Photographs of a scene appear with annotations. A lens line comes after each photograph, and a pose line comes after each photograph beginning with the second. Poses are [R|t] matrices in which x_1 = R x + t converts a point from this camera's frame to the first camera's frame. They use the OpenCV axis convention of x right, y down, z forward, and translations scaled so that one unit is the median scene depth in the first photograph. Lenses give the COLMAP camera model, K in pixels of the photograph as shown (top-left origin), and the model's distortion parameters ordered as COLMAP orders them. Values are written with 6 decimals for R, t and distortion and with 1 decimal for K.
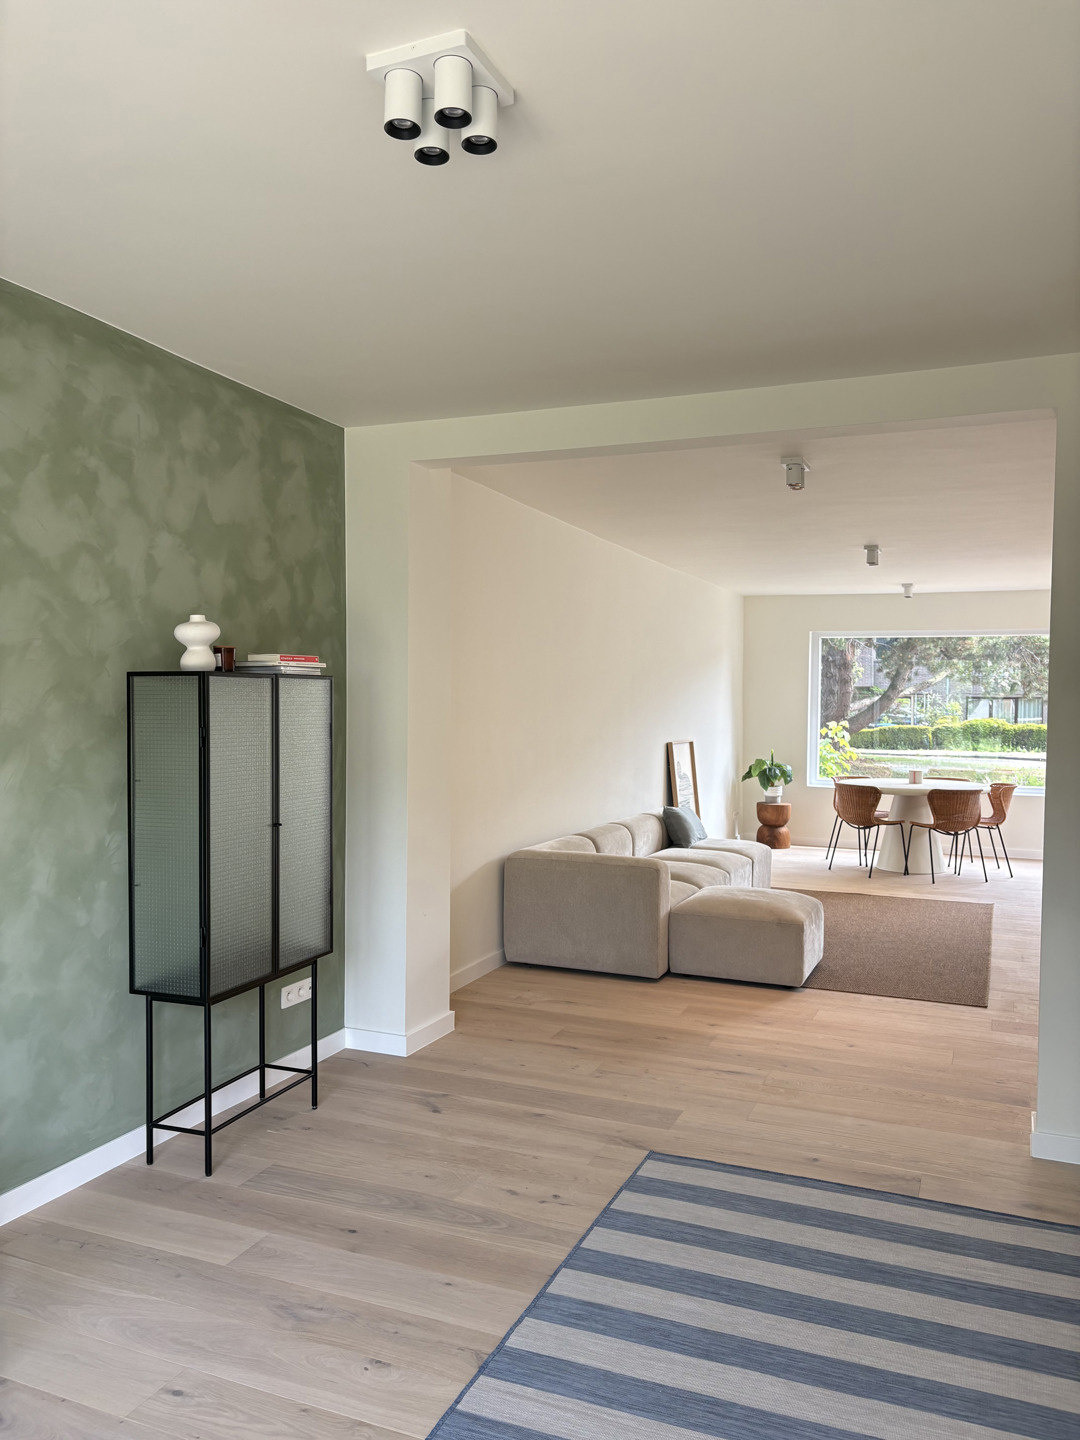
lens RADIAL K [[1086.0, 0, 555.2], [0, 1086.0, 721.5], [0, 0, 1]] dist [0.059266, -0.099100]
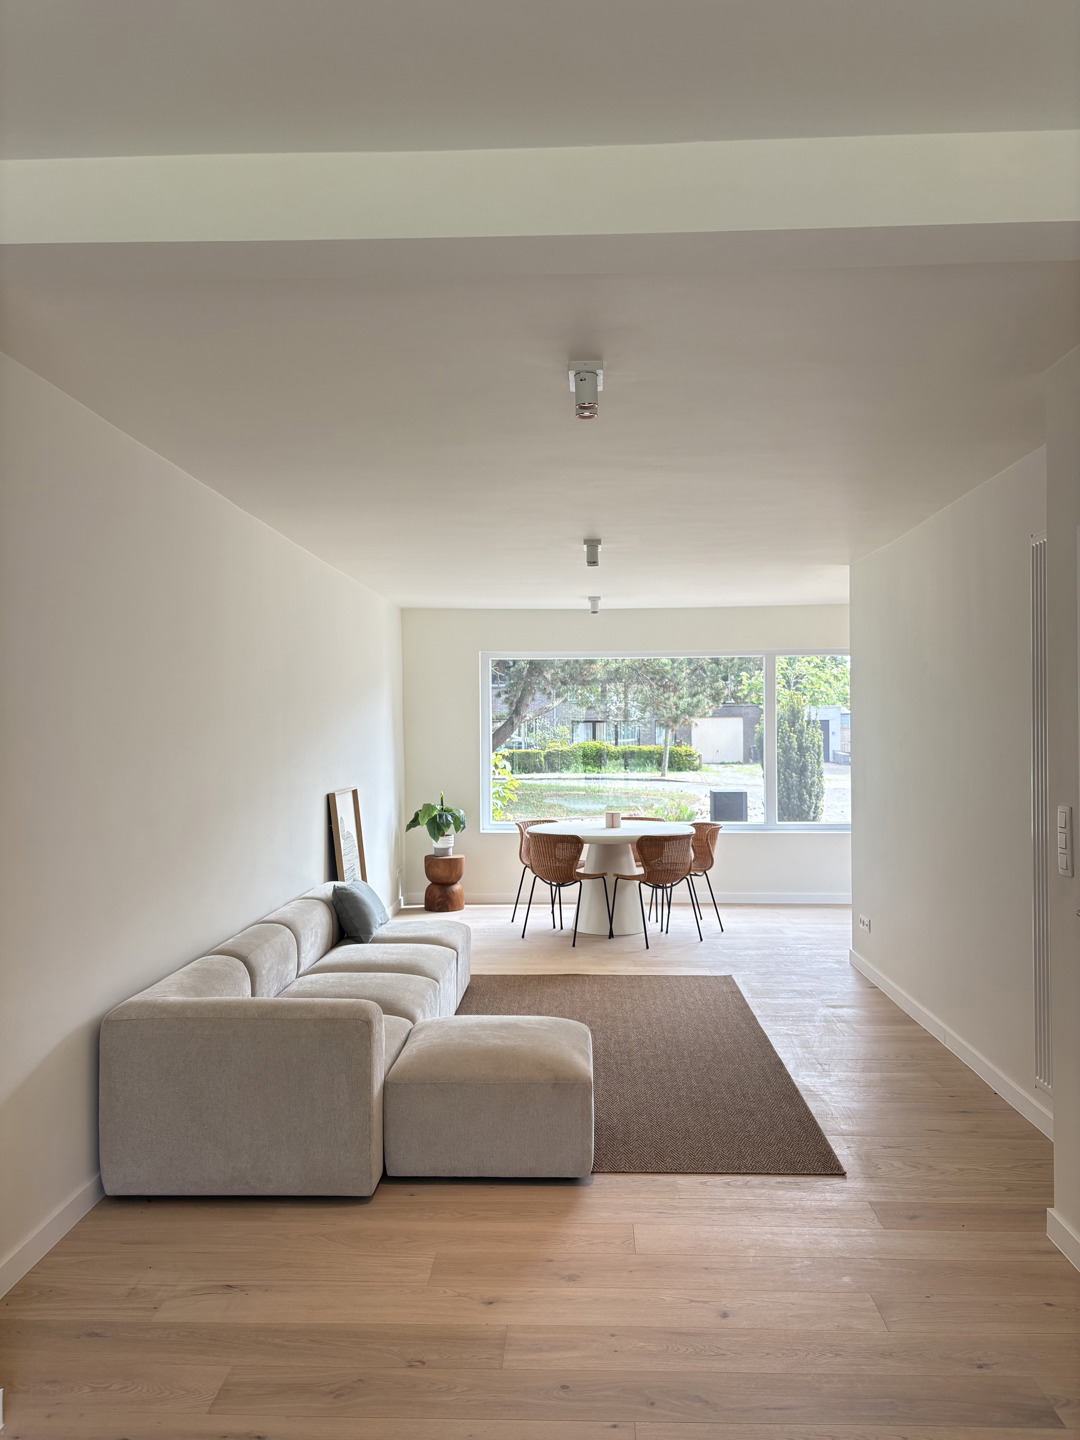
lens RADIAL K [[1086.0, 0, 555.2], [0, 1086.0, 721.5], [0, 0, 1]] dist [0.059266, -0.099100]
pose [[0.936292, -0.014925, 0.350906, -0.012562], [0.023314, 0.999534, -0.019694, -0.010960], [-0.350448, 0.026621, 0.936204, 0.213218]]
